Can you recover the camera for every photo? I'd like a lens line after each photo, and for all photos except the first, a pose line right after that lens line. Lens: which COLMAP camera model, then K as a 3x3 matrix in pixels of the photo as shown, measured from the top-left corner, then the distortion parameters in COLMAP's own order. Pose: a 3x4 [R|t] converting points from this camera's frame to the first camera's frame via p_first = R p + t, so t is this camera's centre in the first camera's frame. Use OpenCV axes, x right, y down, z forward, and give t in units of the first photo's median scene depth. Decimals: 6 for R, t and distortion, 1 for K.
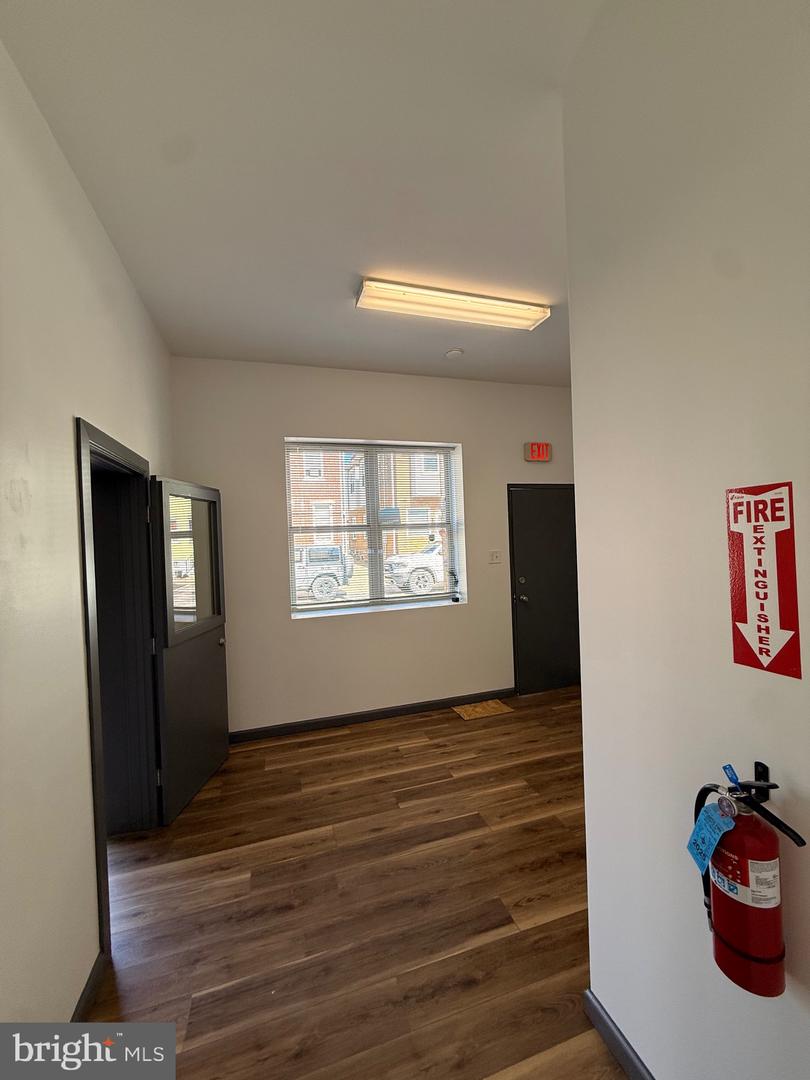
lens RADIAL K [[429.3, 0, 406.6], [0, 429.3, 536.9], [0, 0, 1]] dist [0.000181, -0.000345]
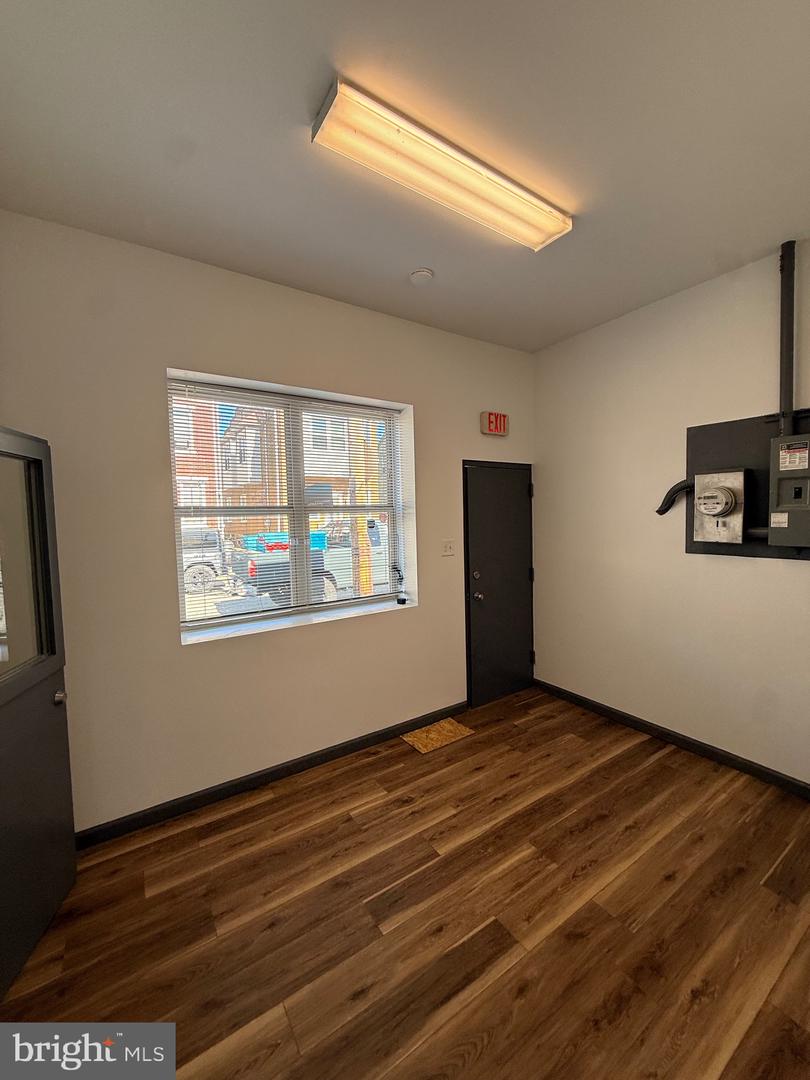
lens RADIAL K [[429.3, 0, 406.6], [0, 429.3, 536.9], [0, 0, 1]] dist [0.000181, -0.000345]
pose [[0.960865, -0.002222, 0.277007, -0.116832], [-0.008898, 0.999204, 0.038879, -0.006668], [-0.276873, -0.039822, 0.960081, 0.269737]]
